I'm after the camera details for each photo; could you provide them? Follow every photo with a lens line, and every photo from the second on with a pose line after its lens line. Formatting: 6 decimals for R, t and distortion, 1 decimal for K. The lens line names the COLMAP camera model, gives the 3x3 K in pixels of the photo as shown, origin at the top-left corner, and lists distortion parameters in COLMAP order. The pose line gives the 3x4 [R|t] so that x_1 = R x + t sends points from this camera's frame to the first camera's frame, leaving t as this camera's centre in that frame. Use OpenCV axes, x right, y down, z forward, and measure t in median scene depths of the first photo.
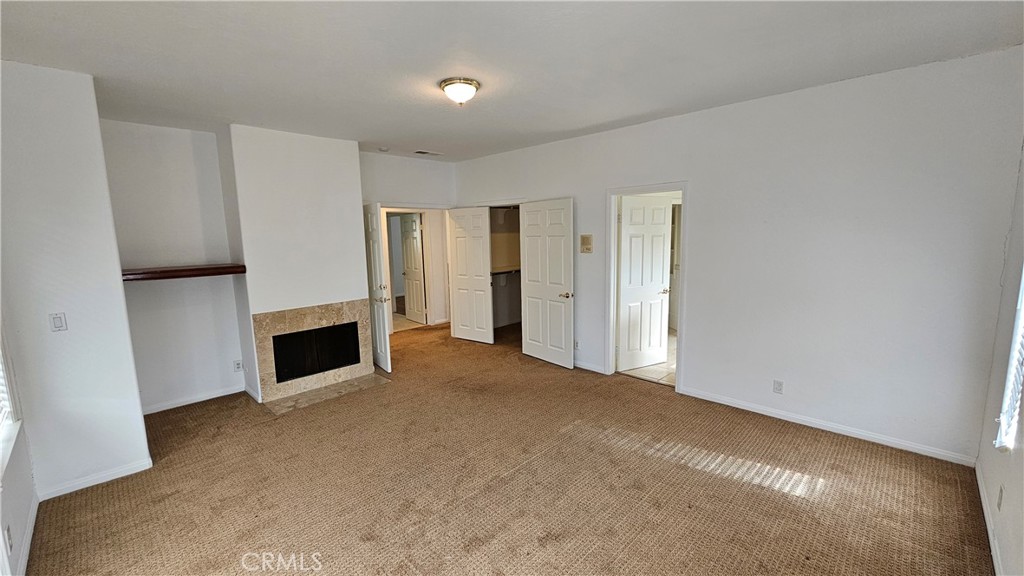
lens RADIAL K [[418.8, 0, 507.6], [0, 418.8, 288.4], [0, 0, 1]] dist [0.000878, 0.000295]
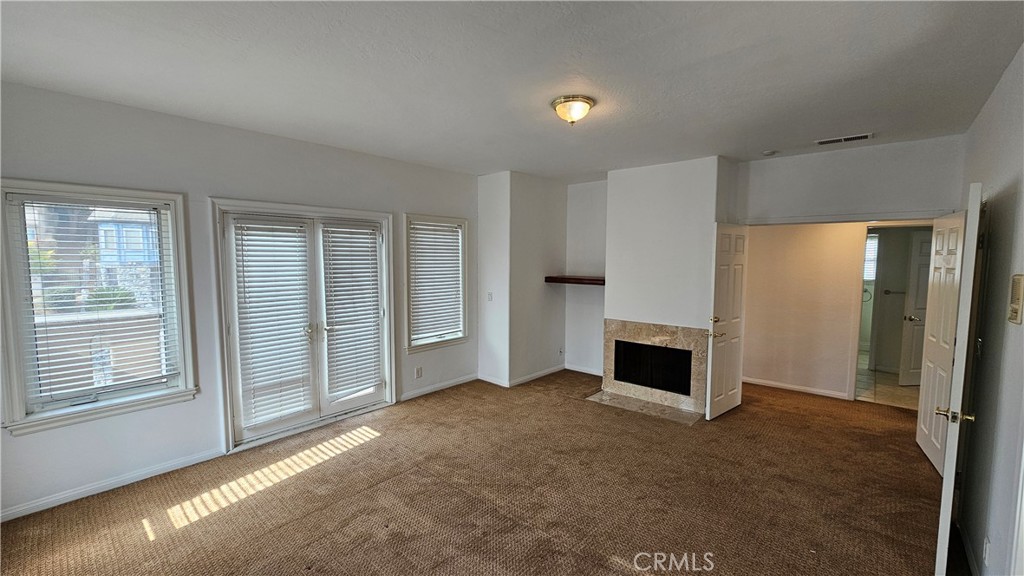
lens RADIAL K [[418.8, 0, 507.6], [0, 418.8, 289.0], [0, 0, 1]] dist [0.000878, 0.000295]
pose [[0.057019, 0.099844, -0.993368, 0.587361], [-0.139027, 0.986086, 0.091132, -0.094166], [0.988646, 0.132909, 0.070106, 0.576336]]
